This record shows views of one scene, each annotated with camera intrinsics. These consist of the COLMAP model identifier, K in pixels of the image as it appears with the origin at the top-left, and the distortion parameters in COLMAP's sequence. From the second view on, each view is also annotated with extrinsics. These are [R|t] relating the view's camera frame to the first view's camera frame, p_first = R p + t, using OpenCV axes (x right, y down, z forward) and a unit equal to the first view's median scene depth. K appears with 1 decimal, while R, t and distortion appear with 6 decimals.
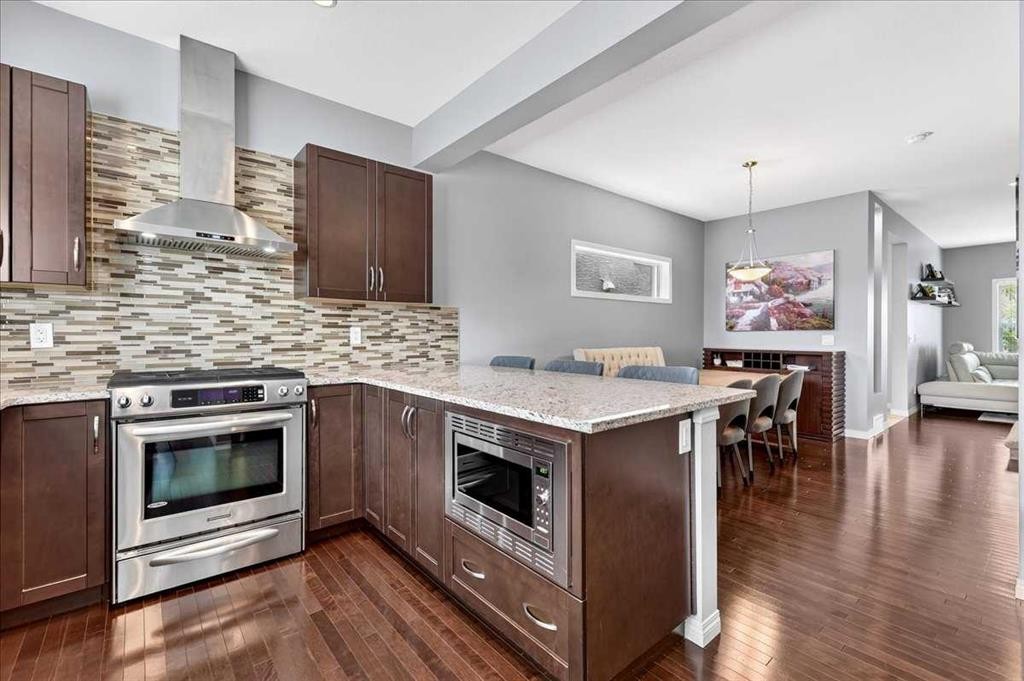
lens RADIAL K [[449.3, 0, 511.4], [0, 449.3, 333.4], [0, 0, 1]] dist [0.004164, 0.000109]
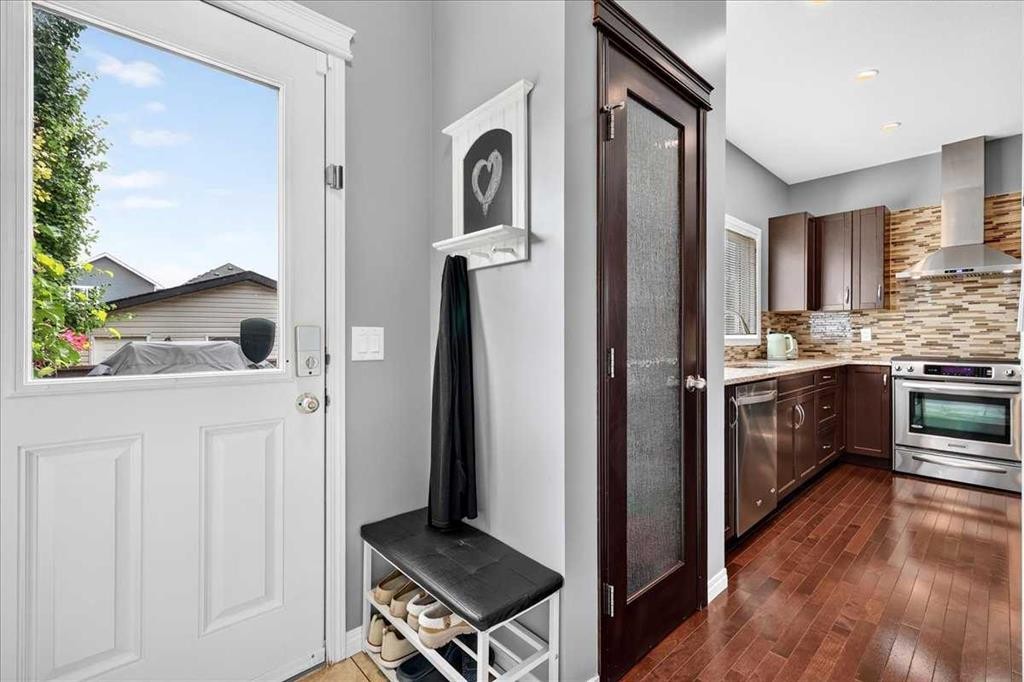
lens RADIAL K [[441.6, 0, 512.0], [0, 441.6, 341.0], [0, 0, 1]] dist [-0.000066, -0.000255]
pose [[0.043119, 0.004932, -0.999058, 0.606149], [0.001980, 0.999985, 0.005022, 0.014011], [0.999068, -0.002195, 0.043109, -0.465405]]
